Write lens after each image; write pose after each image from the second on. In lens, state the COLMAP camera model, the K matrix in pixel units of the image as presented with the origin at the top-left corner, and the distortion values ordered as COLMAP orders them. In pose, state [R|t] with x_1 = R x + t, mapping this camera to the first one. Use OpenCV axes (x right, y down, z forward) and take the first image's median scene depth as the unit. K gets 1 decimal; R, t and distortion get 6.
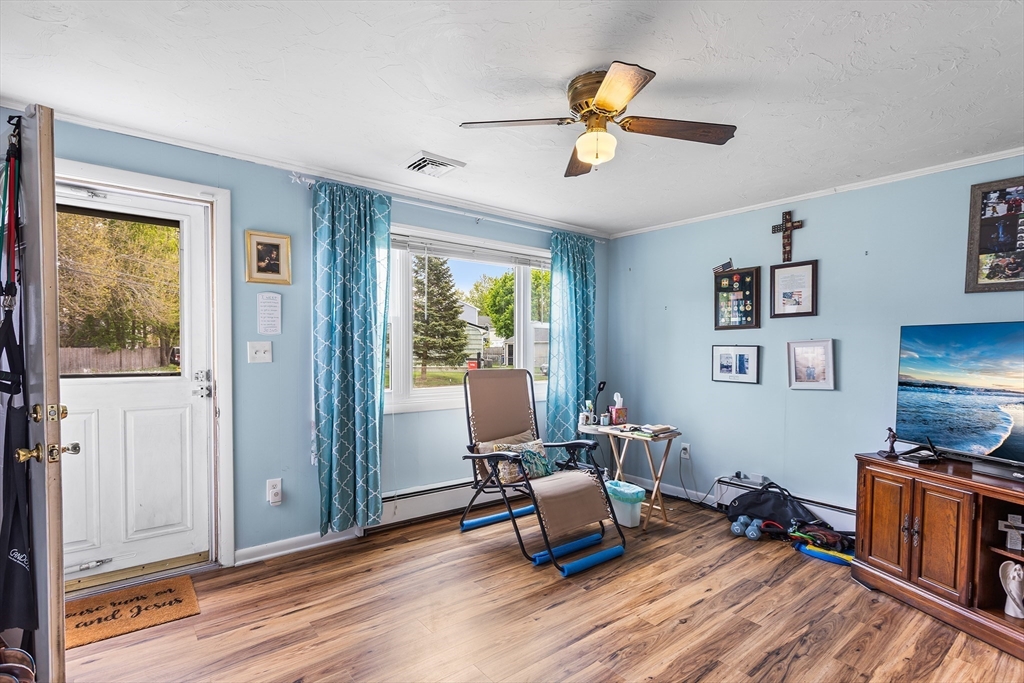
lens RADIAL K [[492.7, 0, 506.7], [0, 492.7, 363.3], [0, 0, 1]] dist [-0.001051, -0.001781]
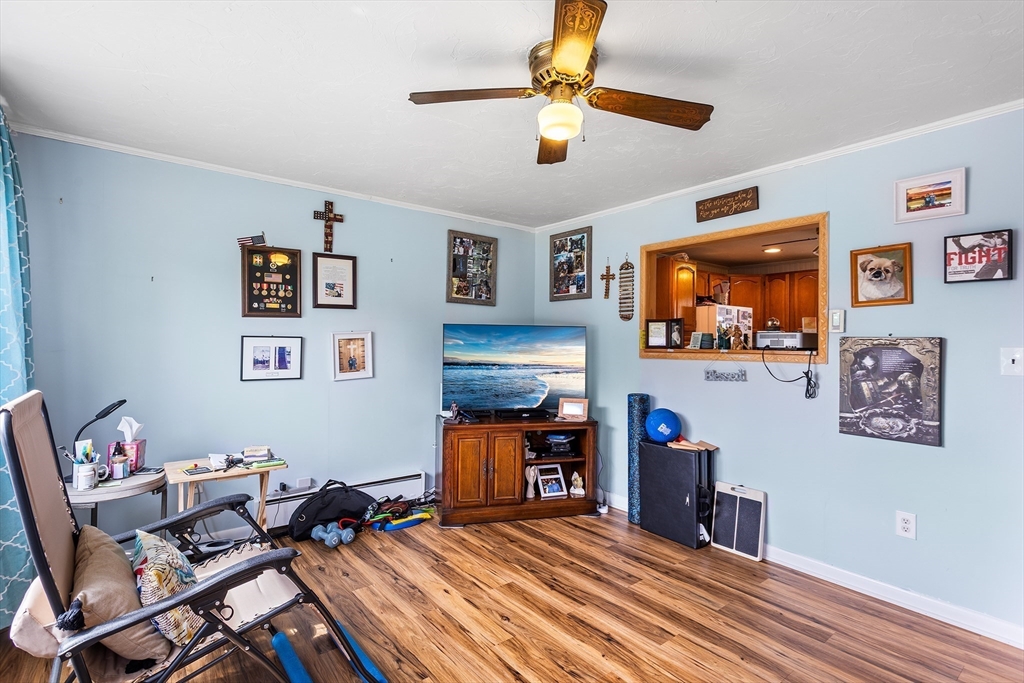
lens RADIAL K [[492.7, 0, 510.8], [0, 492.7, 336.6], [0, 0, 1]] dist [-0.001051, -0.001781]
pose [[0.004932, -0.002091, 0.999986, -0.421343], [0.020523, 0.999787, 0.001989, -0.031825], [-0.999777, 0.020512, 0.004974, 0.643507]]
